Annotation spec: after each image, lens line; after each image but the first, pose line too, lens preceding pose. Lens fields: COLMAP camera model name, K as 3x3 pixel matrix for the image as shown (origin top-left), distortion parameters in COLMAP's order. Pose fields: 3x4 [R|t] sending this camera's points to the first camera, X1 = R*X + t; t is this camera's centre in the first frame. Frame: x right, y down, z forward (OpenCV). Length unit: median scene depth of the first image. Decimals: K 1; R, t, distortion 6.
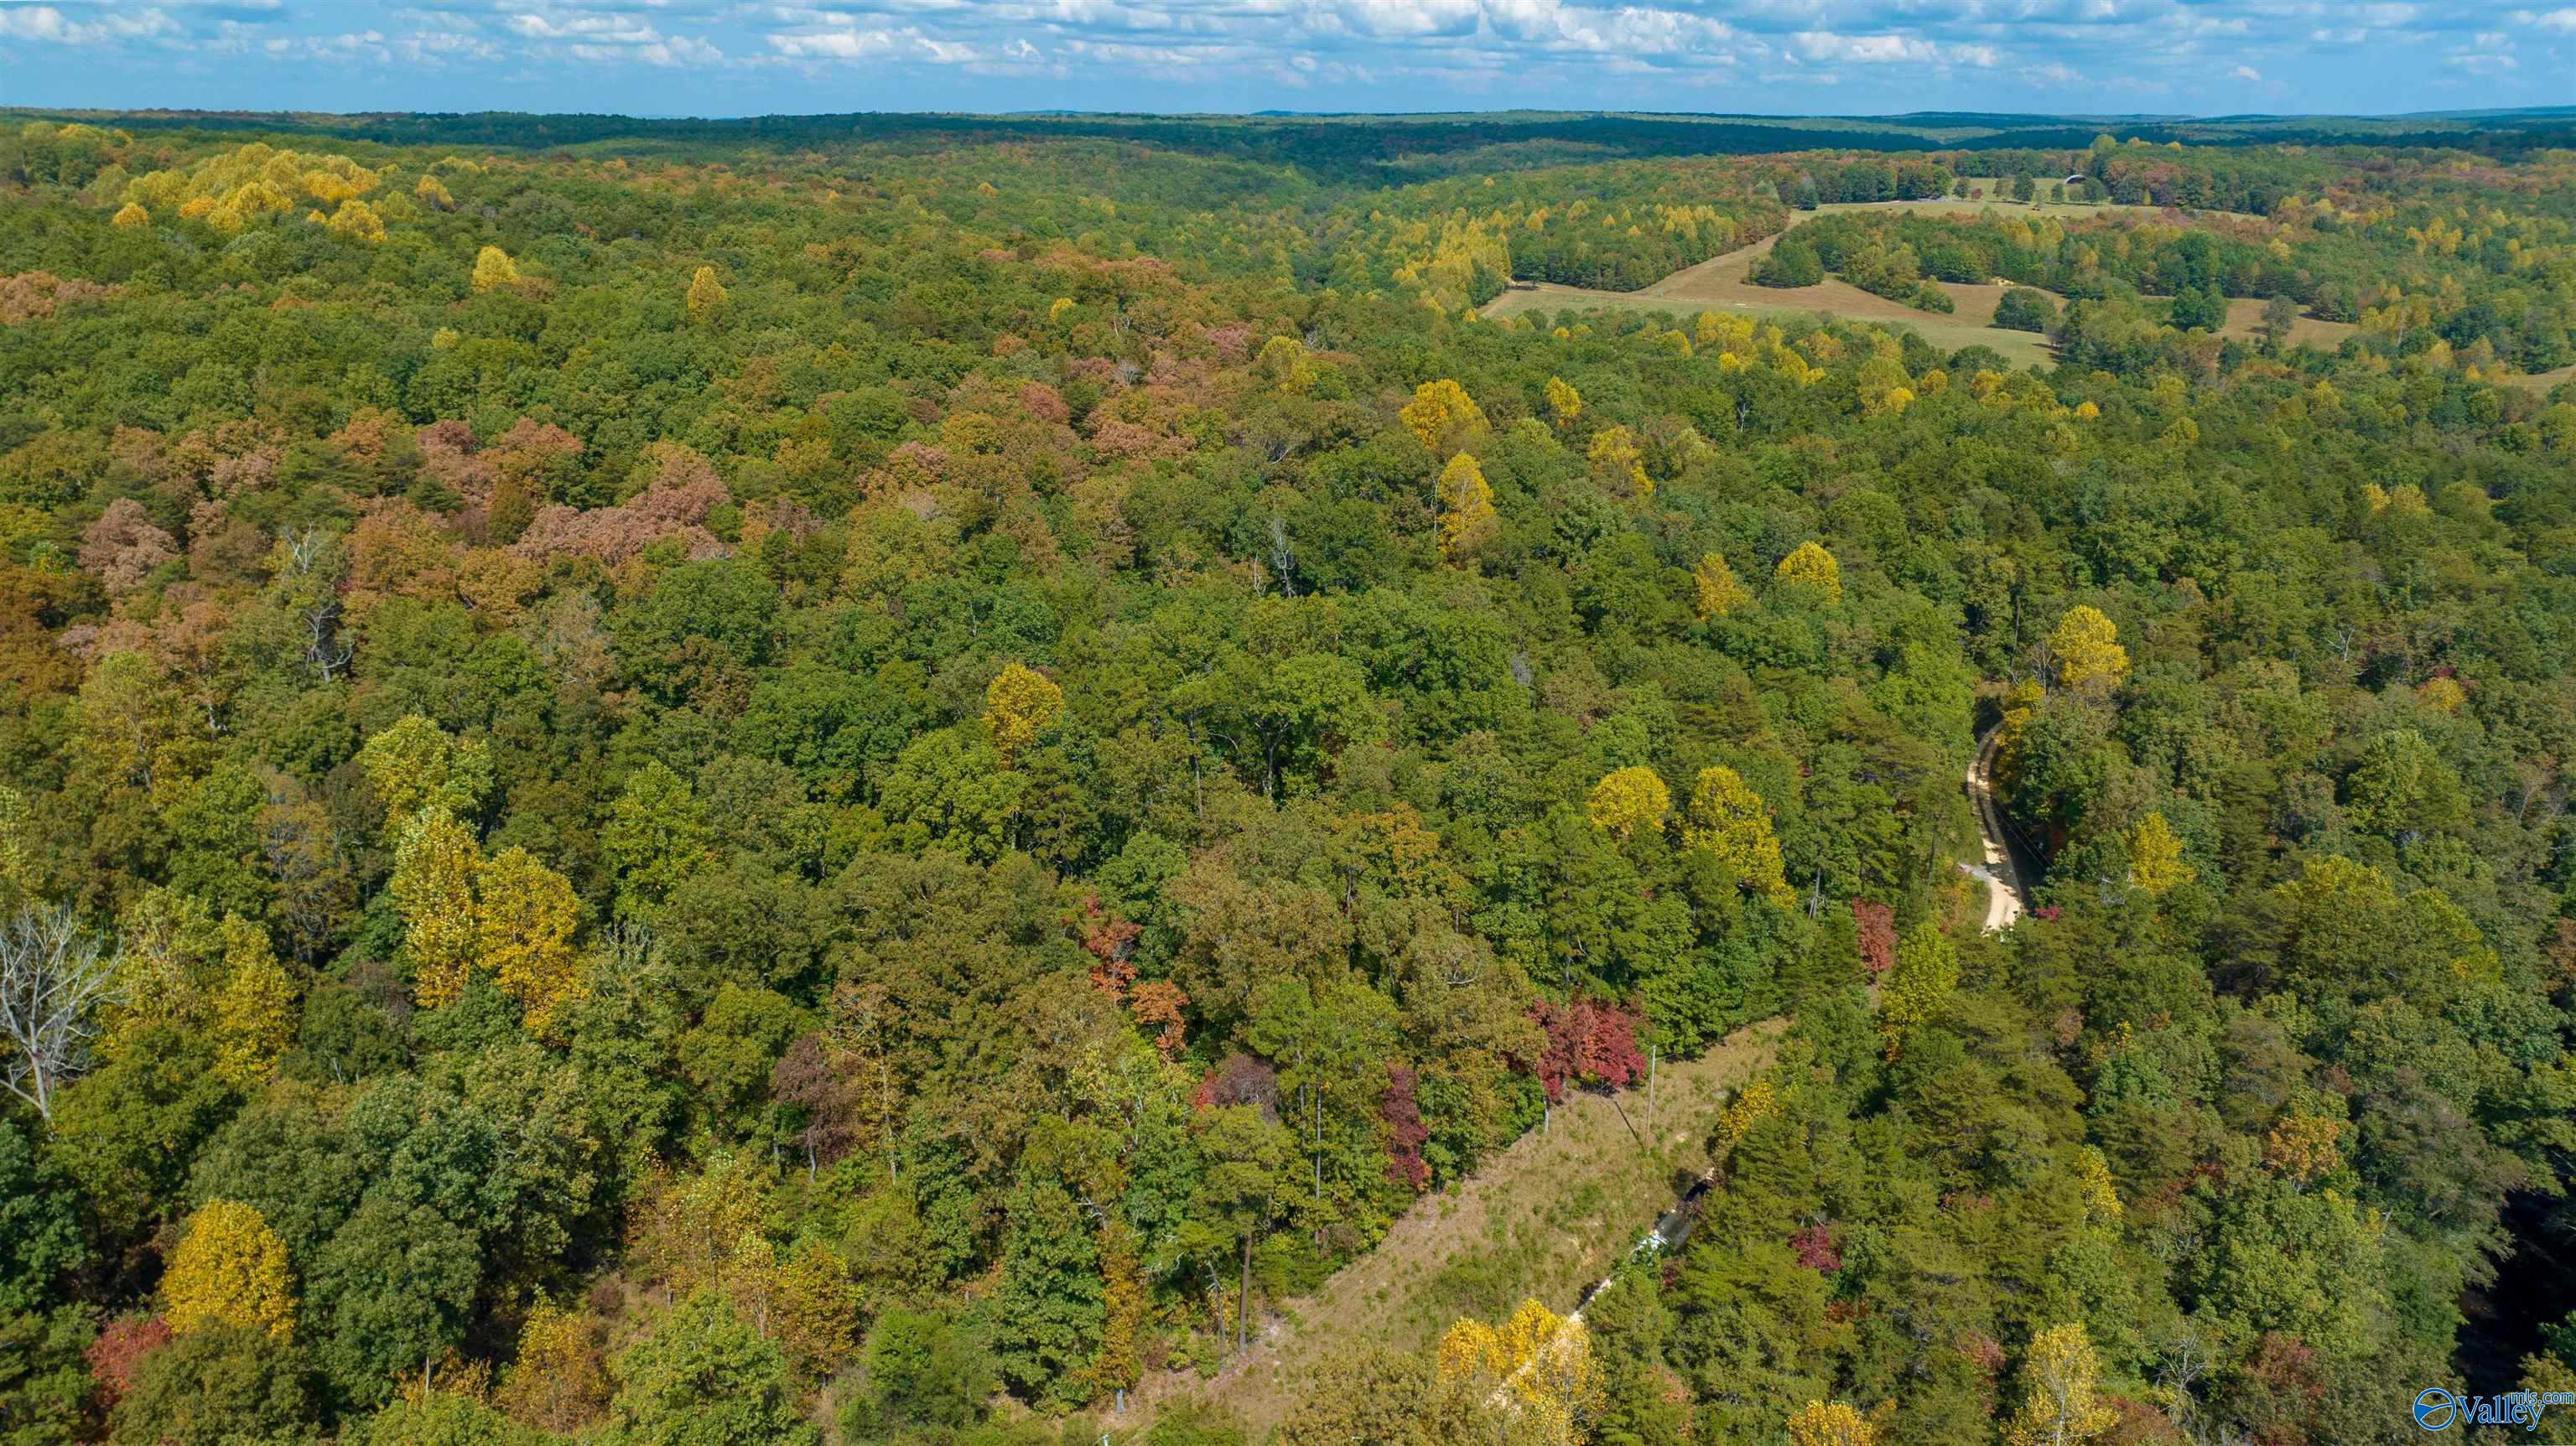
lens RADIAL K [[1816.1, 0, 1294.7], [0, 1816.1, 738.8], [0, 0, 1]] dist [-0.027047, 0.028437]
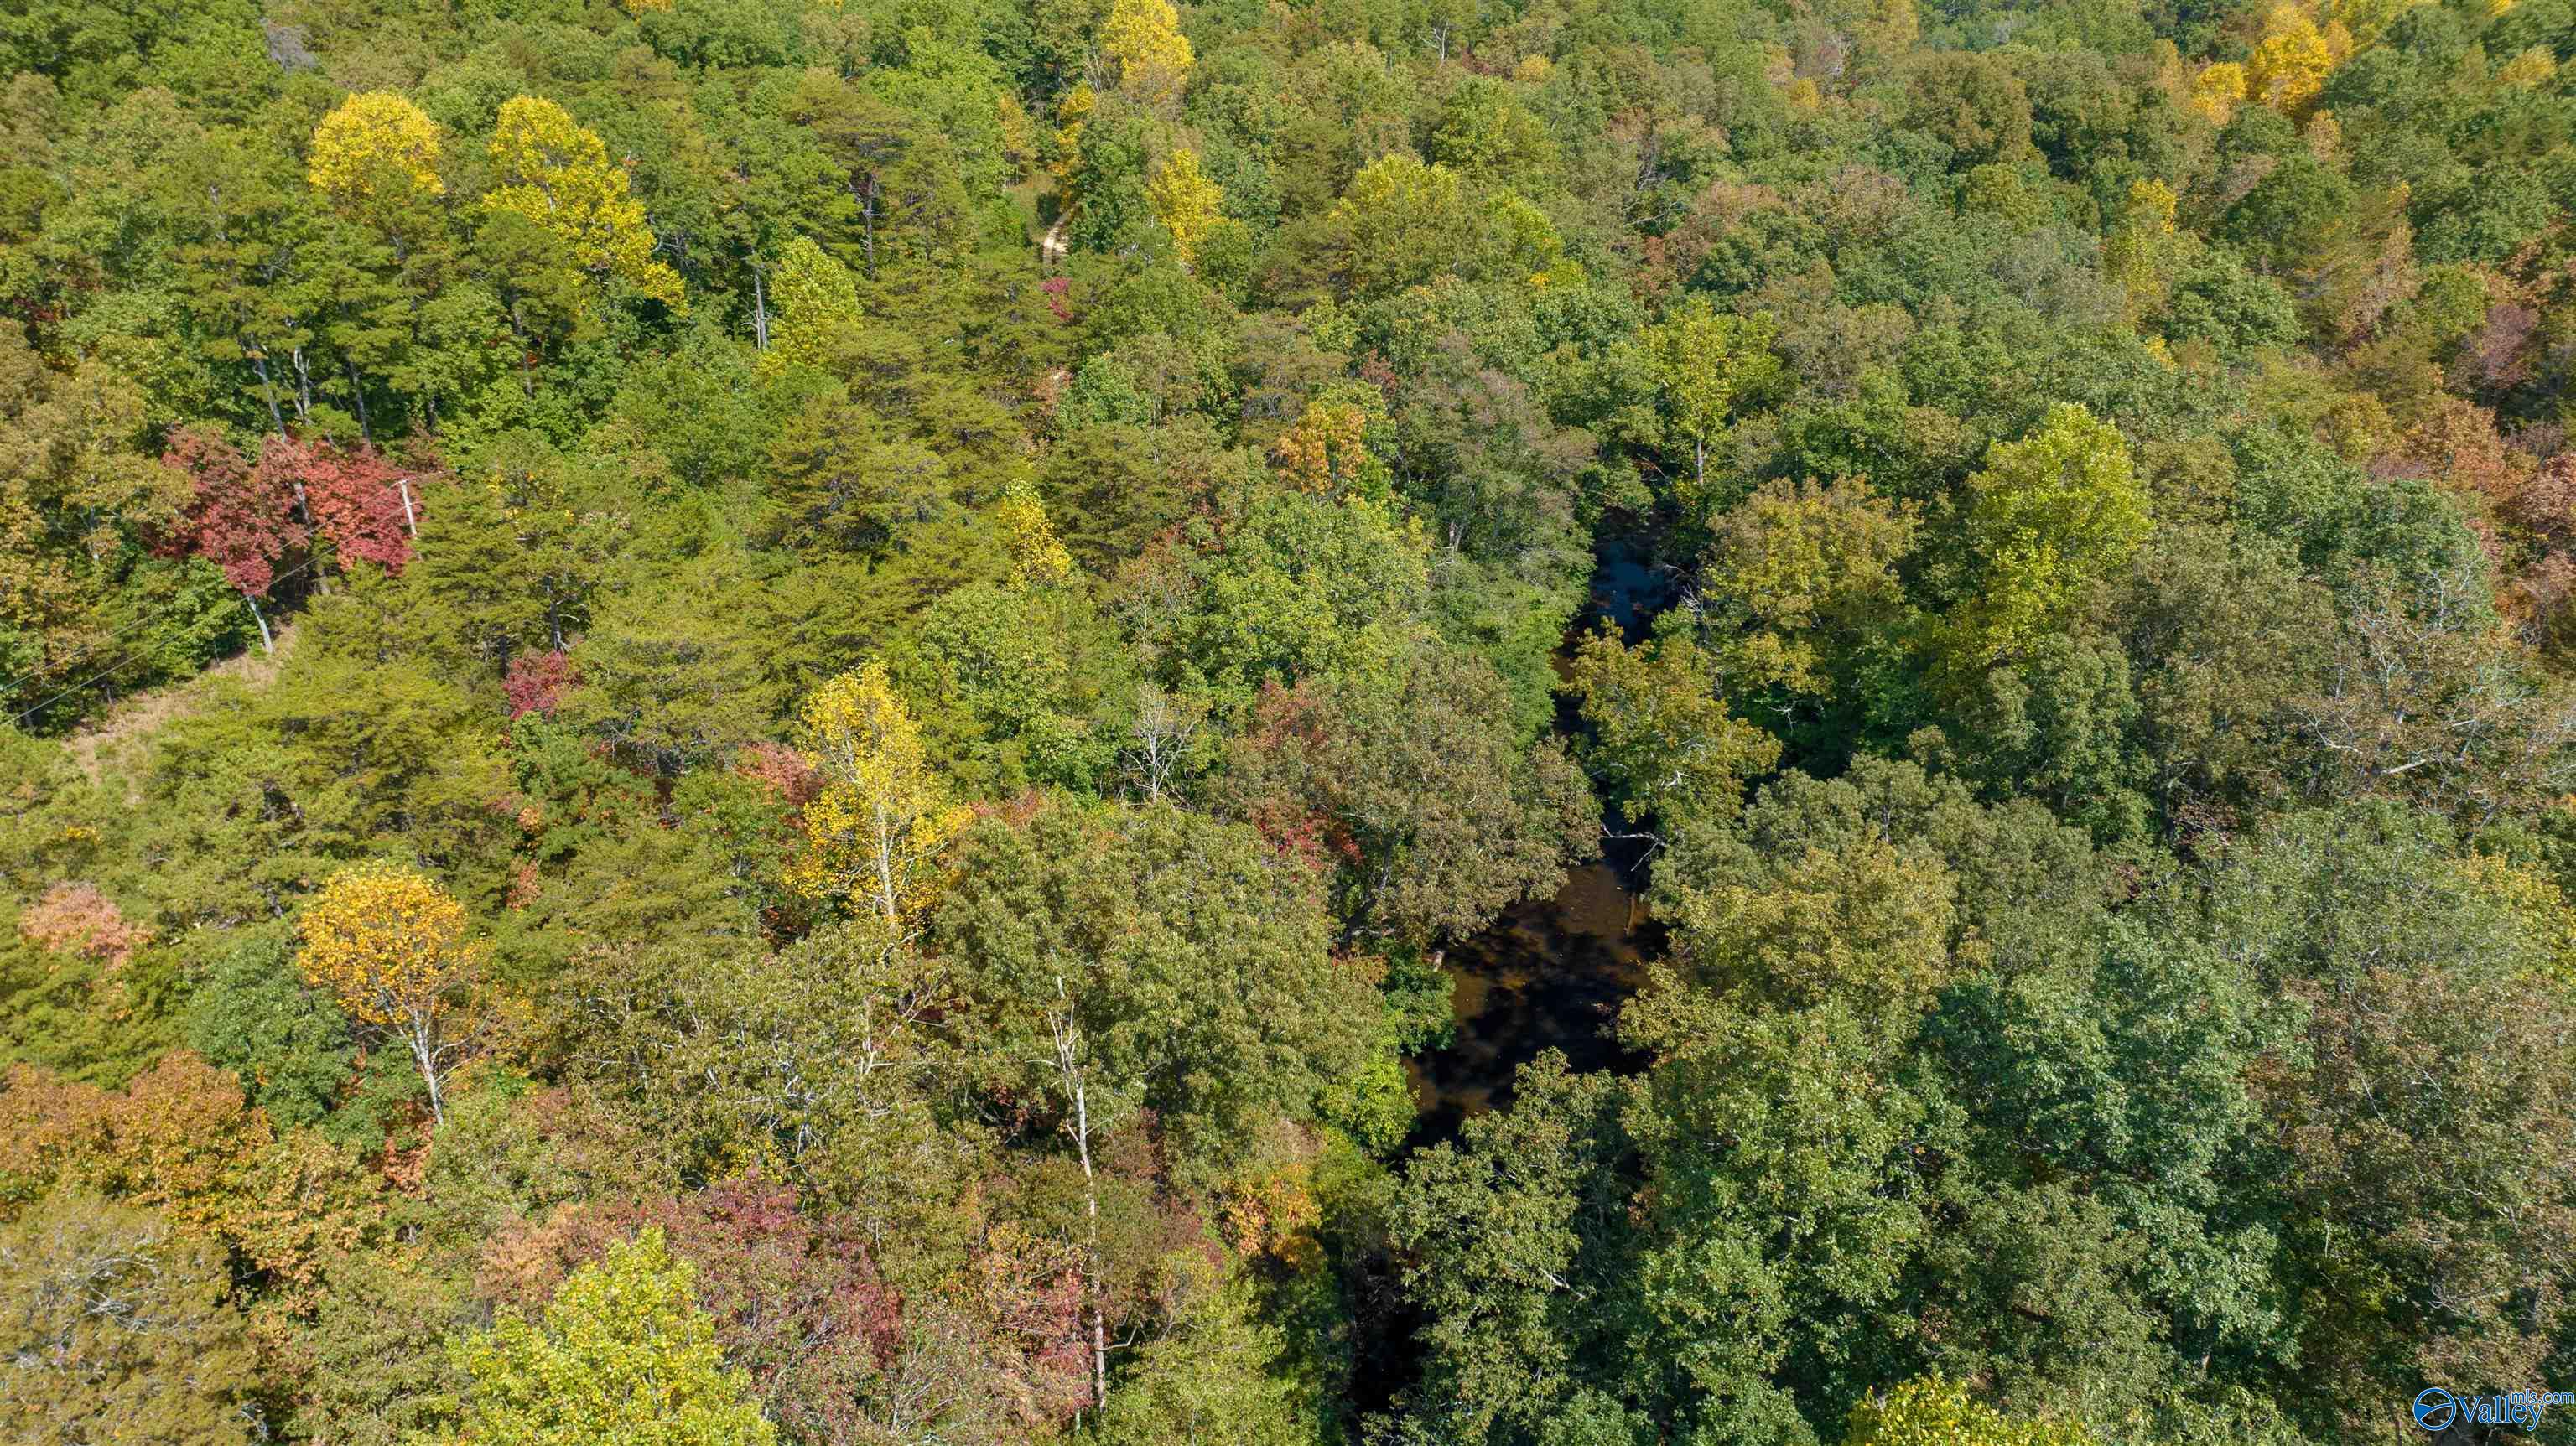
lens RADIAL K [[1816.1, 0, 1290.4], [0, 1816.1, 729.1], [0, 0, 1]] dist [-0.027047, 0.028437]
pose [[0.922293, -0.170035, 0.347079, 0.247215], [0.120266, 0.979702, 0.160375, 0.188657], [-0.367303, -0.106171, 0.924022, 0.298295]]
